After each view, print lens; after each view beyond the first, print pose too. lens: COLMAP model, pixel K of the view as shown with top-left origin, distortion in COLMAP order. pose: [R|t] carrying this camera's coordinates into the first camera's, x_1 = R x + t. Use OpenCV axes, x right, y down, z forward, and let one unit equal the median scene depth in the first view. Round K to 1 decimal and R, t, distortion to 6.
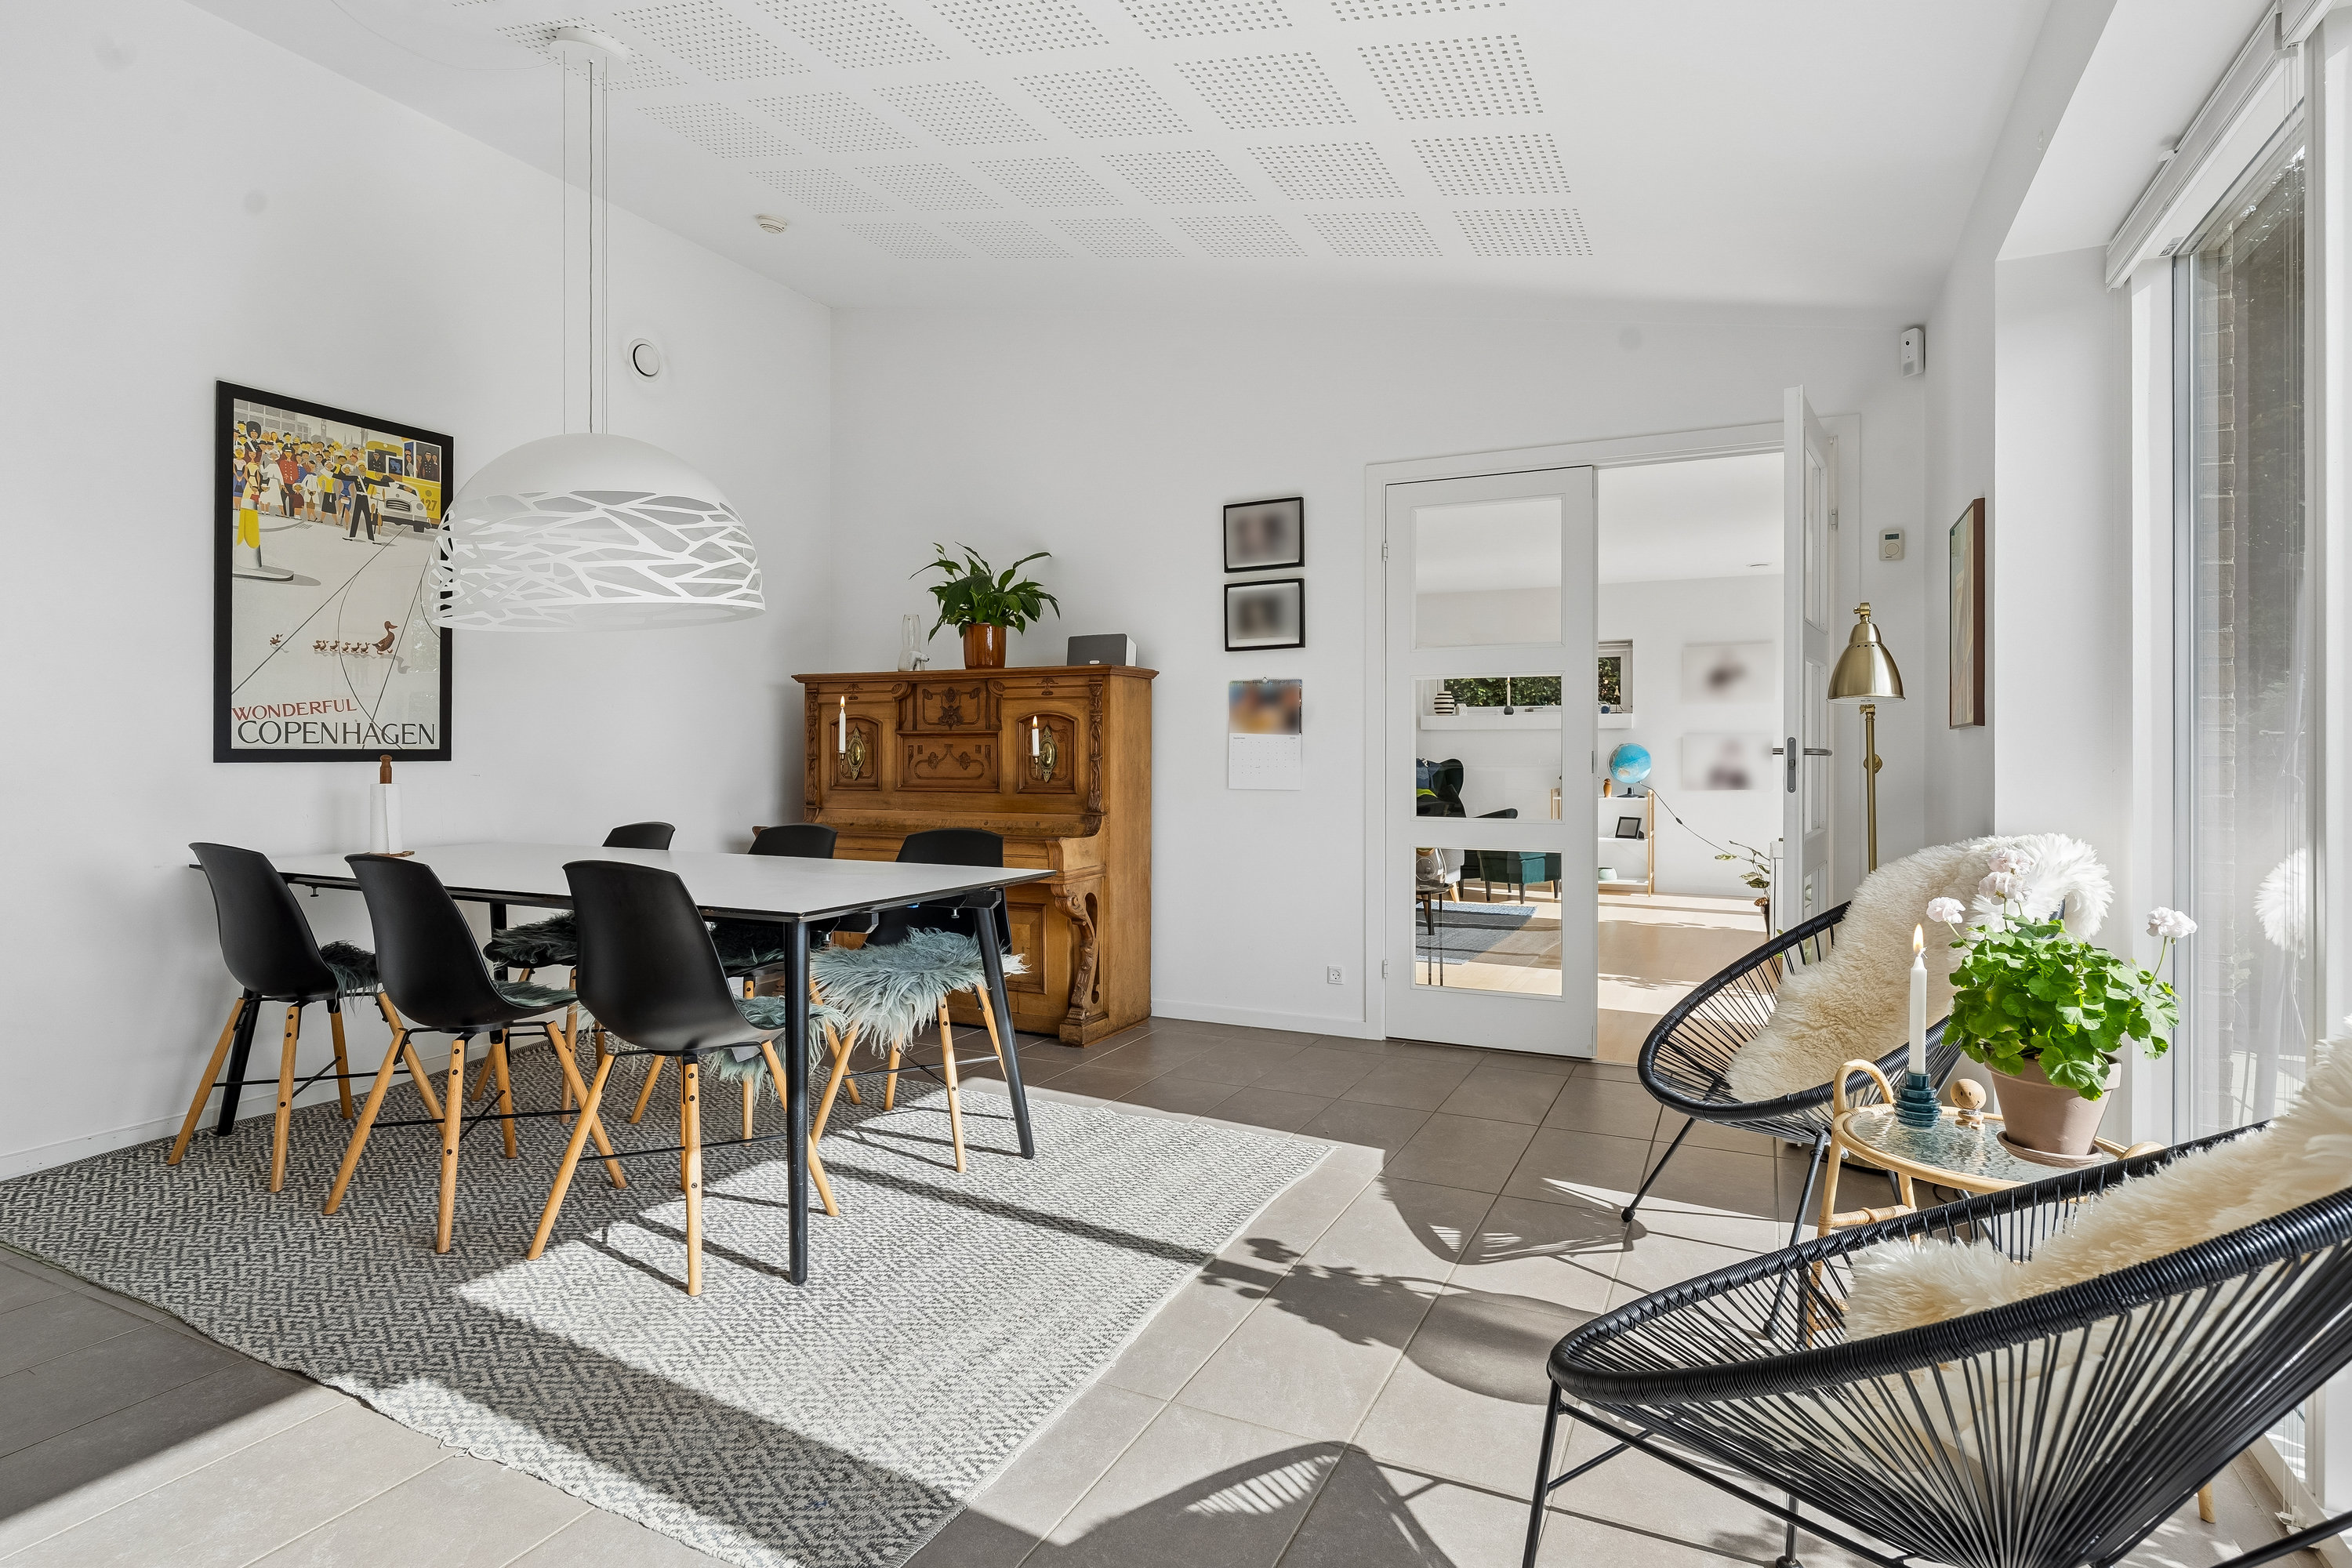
lens RADIAL K [[1217.8, 0, 1178.7], [0, 1217.8, 750.4], [0, 0, 1]] dist [0.000207, 0.000012]
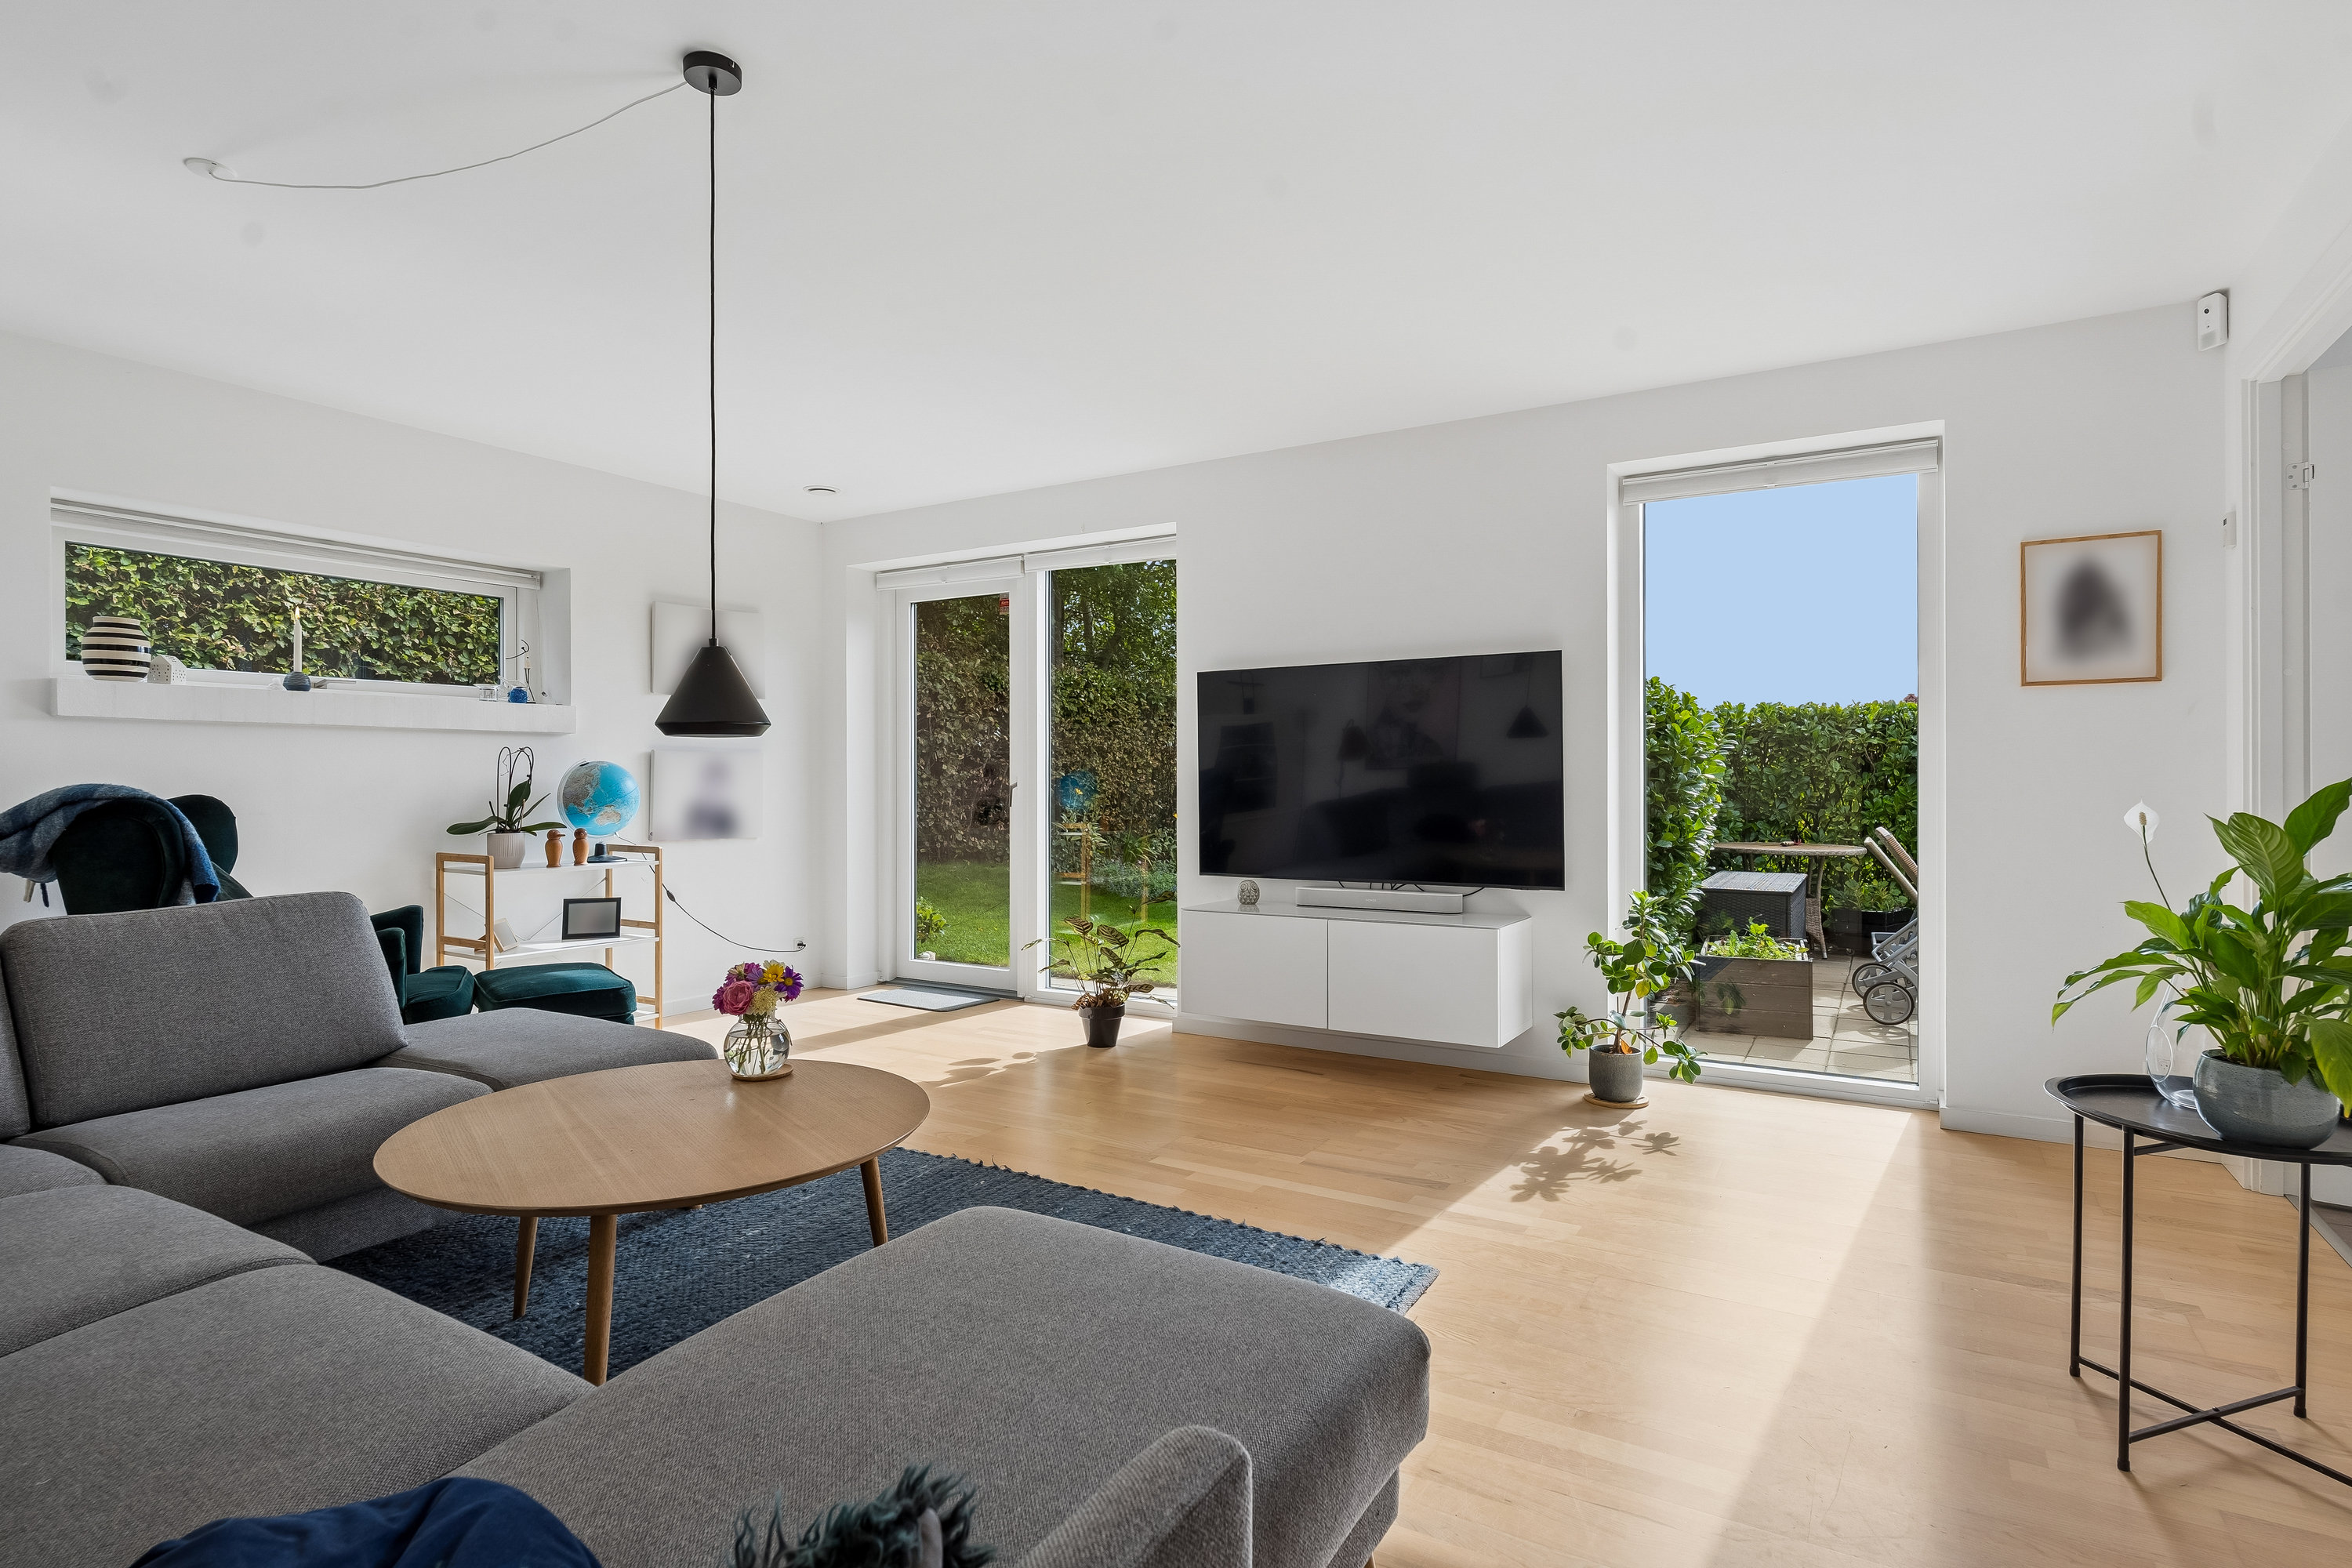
lens RADIAL K [[1191.5, 0, 1168.5], [0, 1191.5, 779.3], [0, 0, 1]] dist [0.000162, -0.000005]
pose [[0.090792, 0.001538, 0.995869, -0.135908], [-0.001055, 0.999998, -0.001448, 0.002476], [-0.995869, -0.000919, 0.090793, 0.708322]]
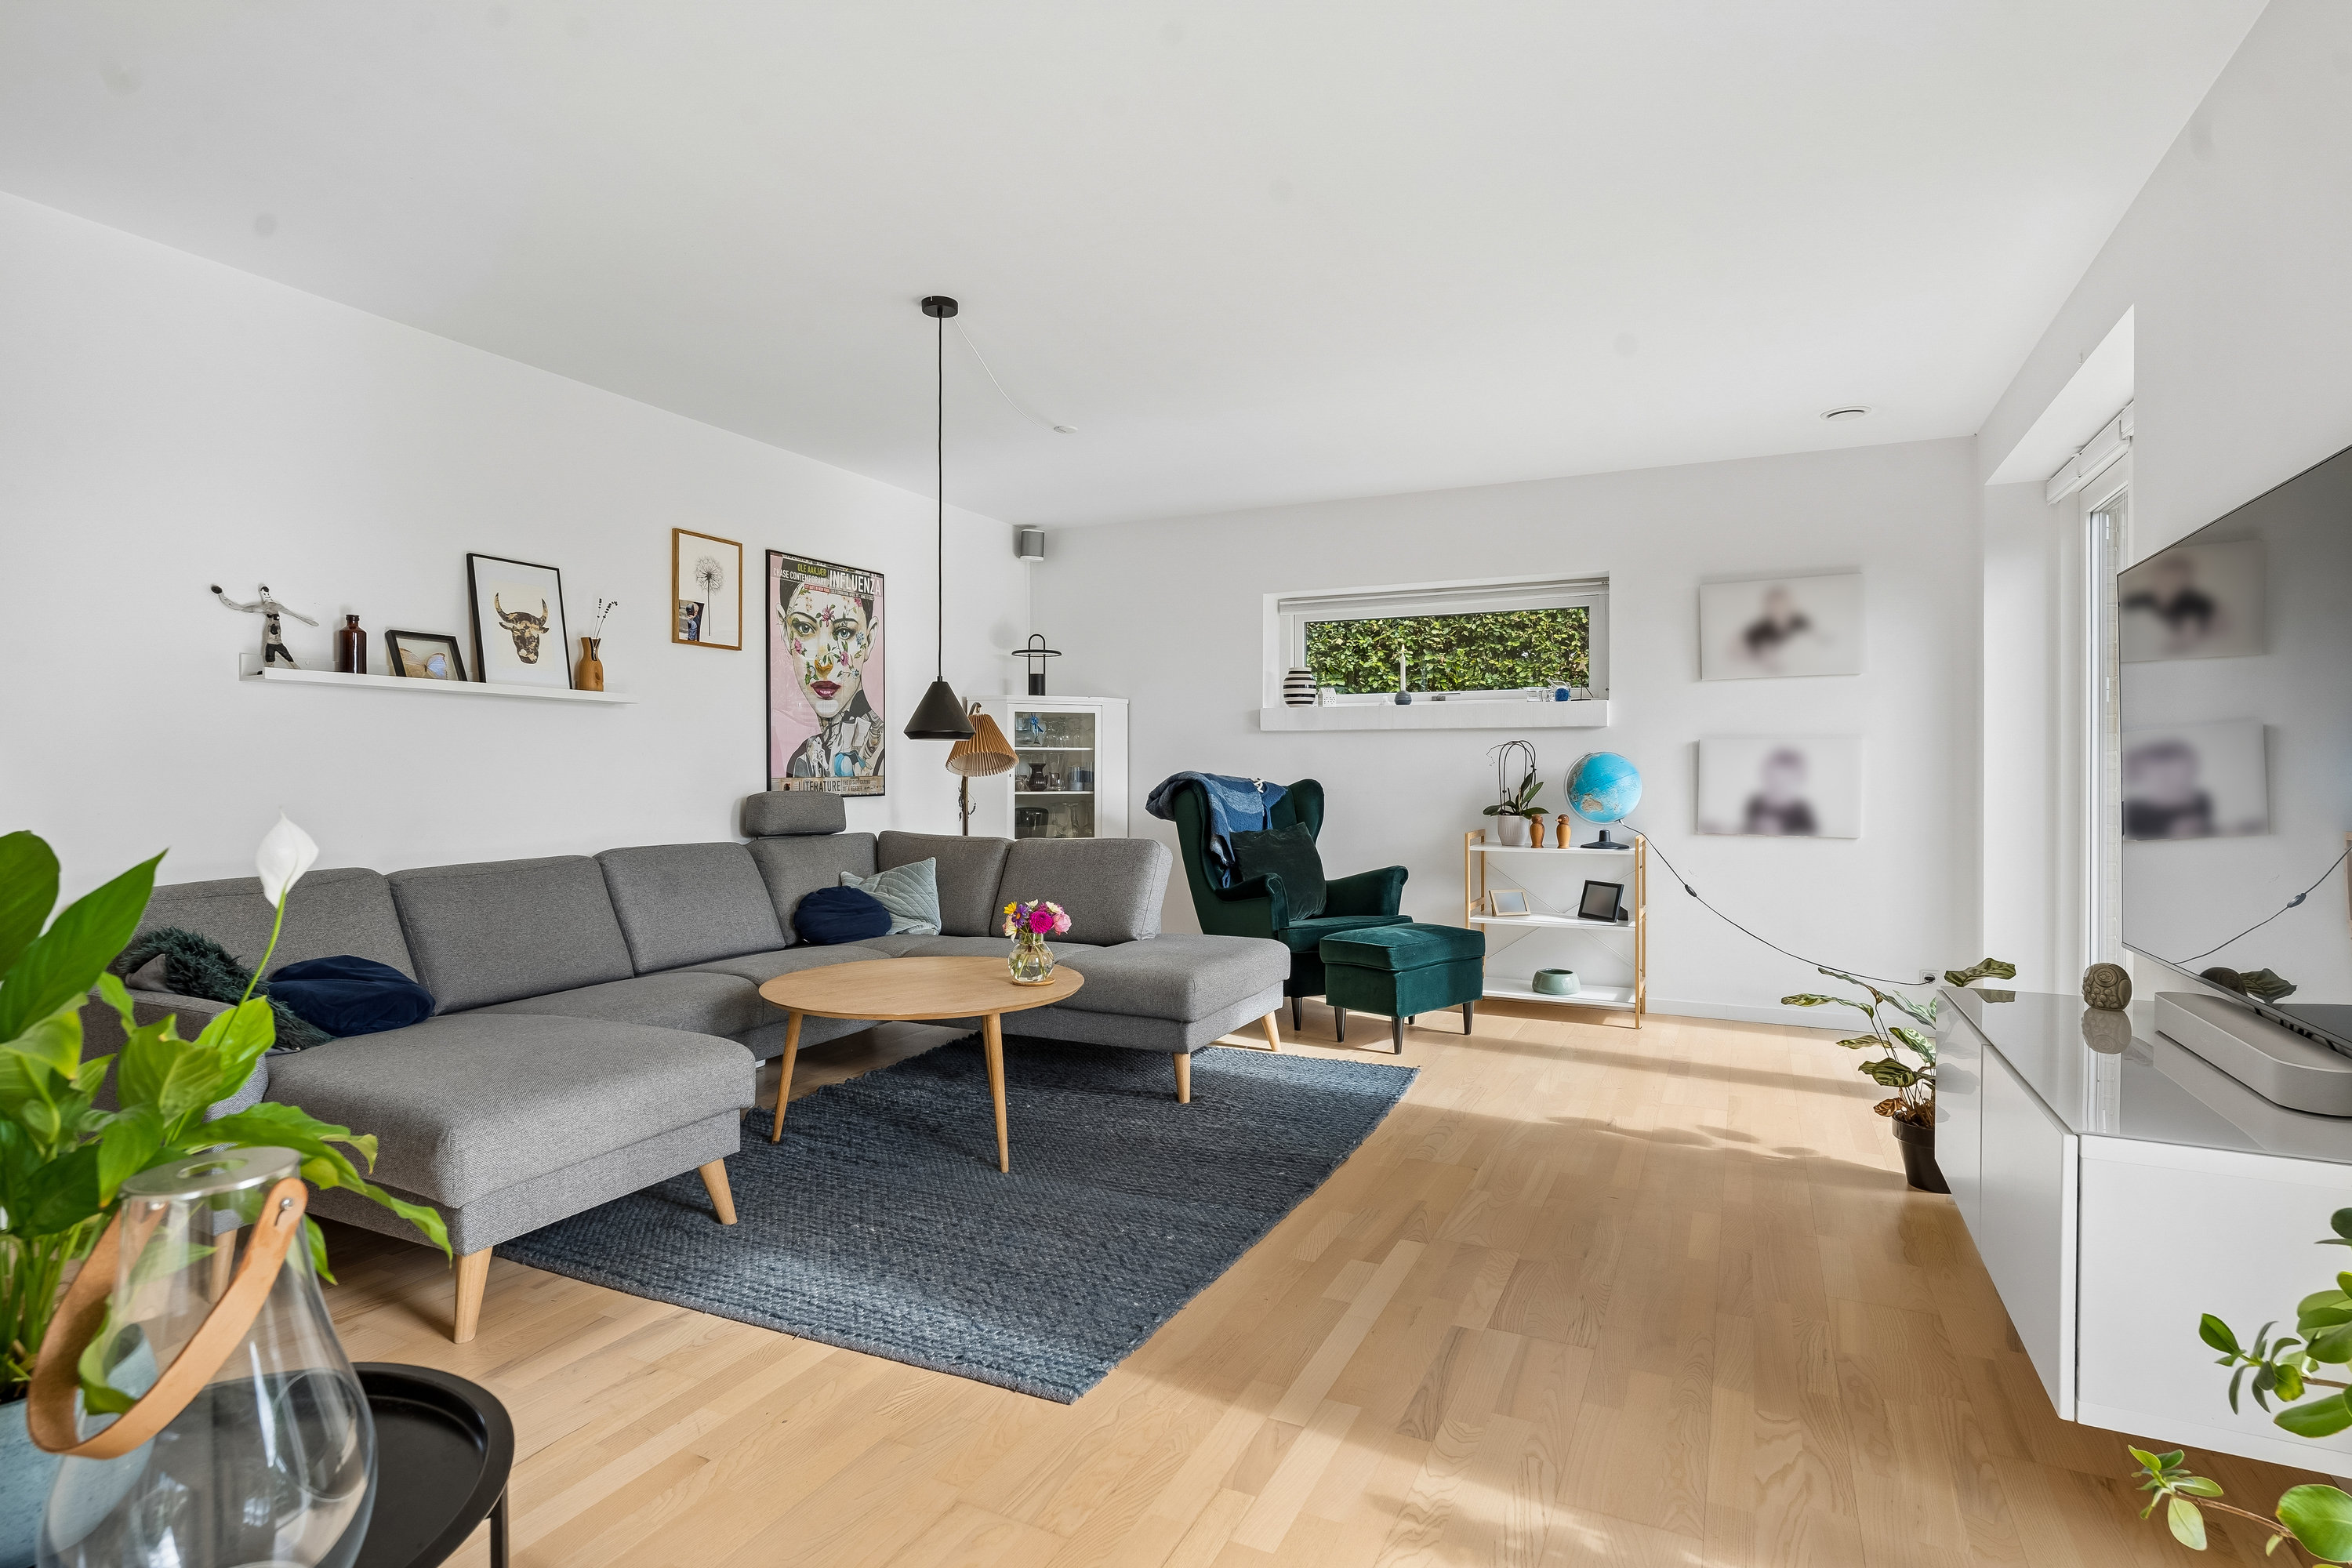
lens RADIAL K [[1191.5, 0, 1168.5], [0, 1191.5, 779.3], [0, 0, 1]] dist [0.000162, -0.000005]
pose [[0.999979, 0.002598, -0.005882, 0.173686], [-0.002547, 0.999959, 0.008682, 0.002499], [0.005904, -0.008667, 0.999945, 0.449442]]
